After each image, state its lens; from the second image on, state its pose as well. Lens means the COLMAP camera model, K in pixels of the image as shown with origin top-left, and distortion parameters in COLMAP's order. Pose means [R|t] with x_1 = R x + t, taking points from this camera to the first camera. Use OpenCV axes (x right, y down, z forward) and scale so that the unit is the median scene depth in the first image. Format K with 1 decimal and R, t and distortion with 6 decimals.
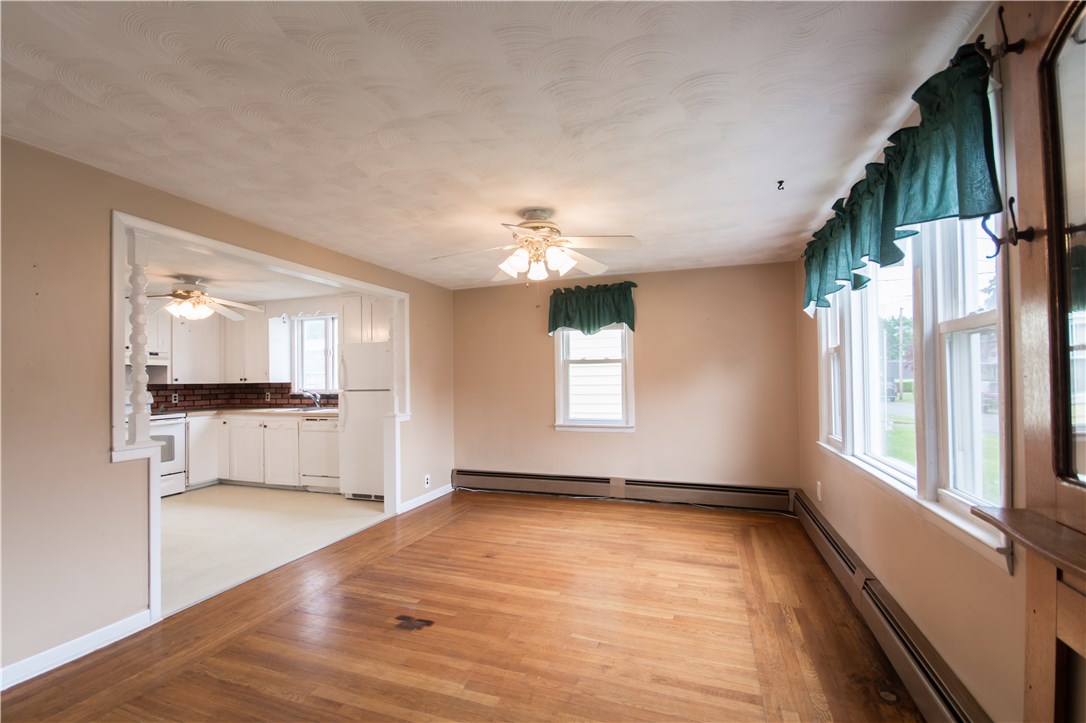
lens RADIAL K [[476.3, 0, 536.3], [0, 476.3, 372.9], [0, 0, 1]] dist [-0.006677, -0.002376]
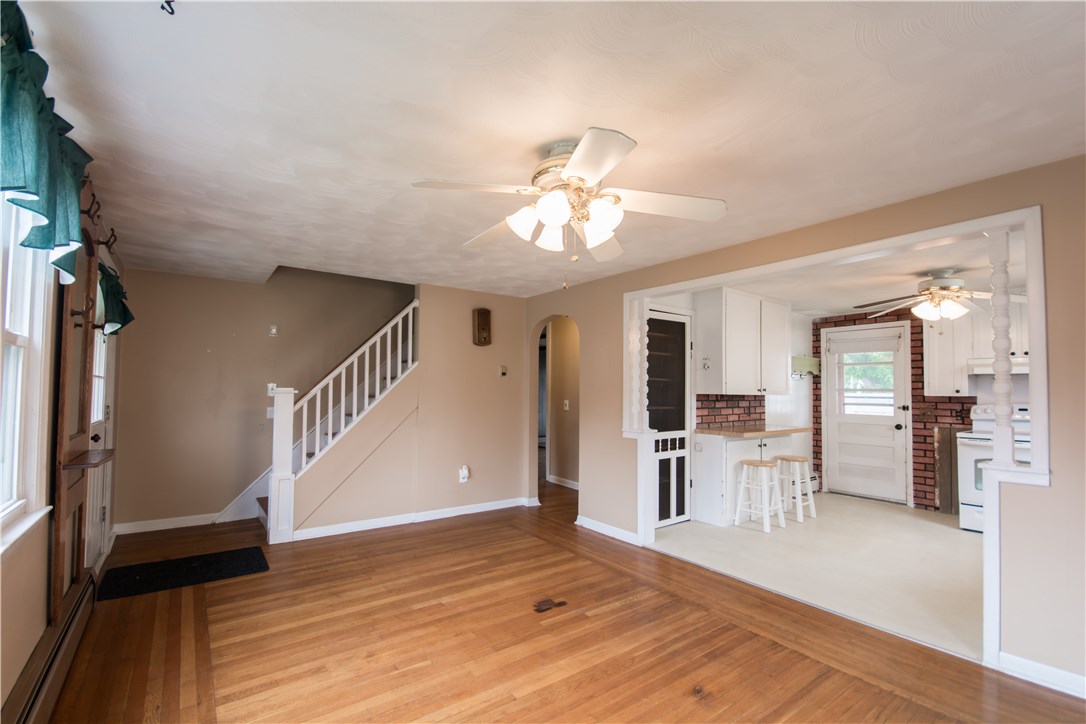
lens RADIAL K [[476.3, 0, 529.9], [0, 476.3, 374.7], [0, 0, 1]] dist [-0.006677, -0.002376]
pose [[-0.572714, -0.021598, -0.819471, 0.506474], [0.007674, 0.999468, -0.031705, 0.007318], [0.819720, -0.024446, -0.572243, 1.164081]]
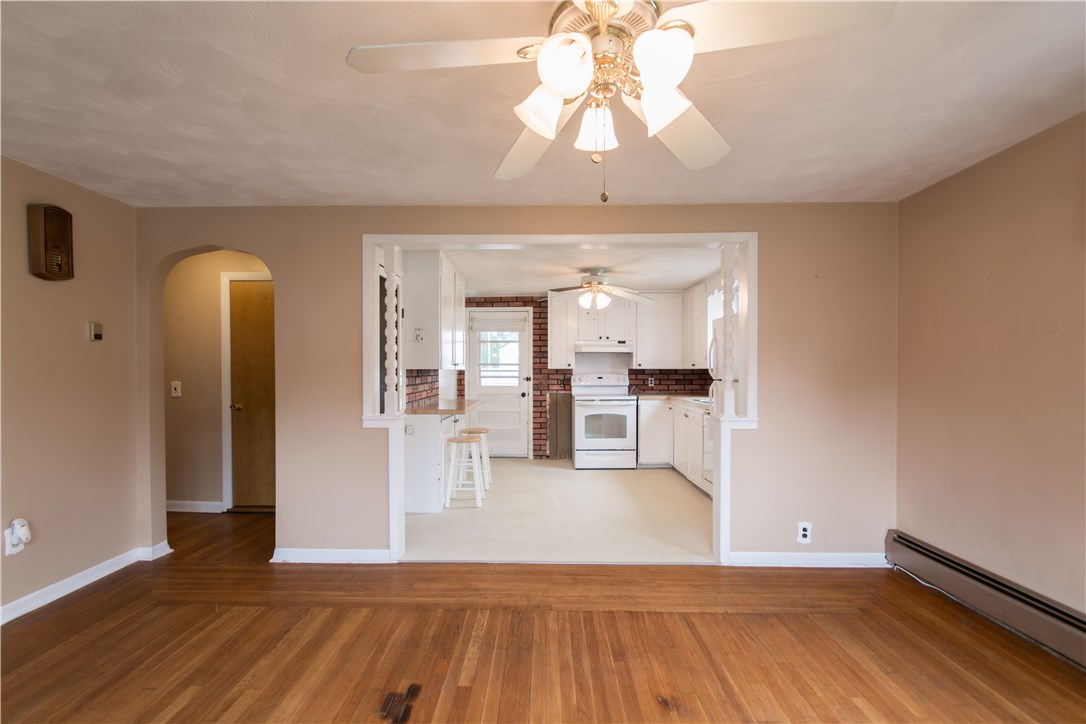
lens RADIAL K [[476.3, 0, 534.0], [0, 476.3, 373.7], [0, 0, 1]] dist [-0.006677, -0.002376]
pose [[0.314952, 0.021204, -0.948871, 0.338832], [0.009686, 0.999627, 0.025553, 0.006658], [0.949058, -0.017239, 0.314629, 0.696411]]
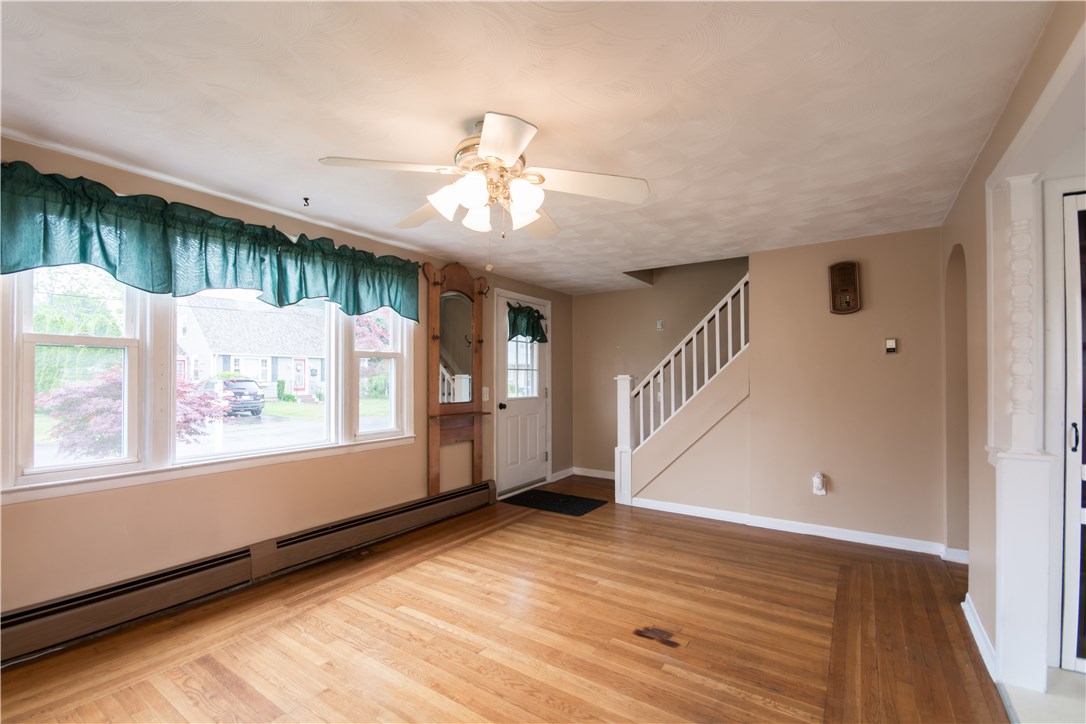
lens RADIAL K [[476.3, 0, 527.6], [0, 476.3, 372.8], [0, 0, 1]] dist [-0.006677, -0.002376]
pose [[-0.963694, 0.015243, 0.266573, -0.194678], [0.009403, 0.999687, -0.023173, 0.021089], [-0.266843, -0.019825, -0.963536, 1.411805]]
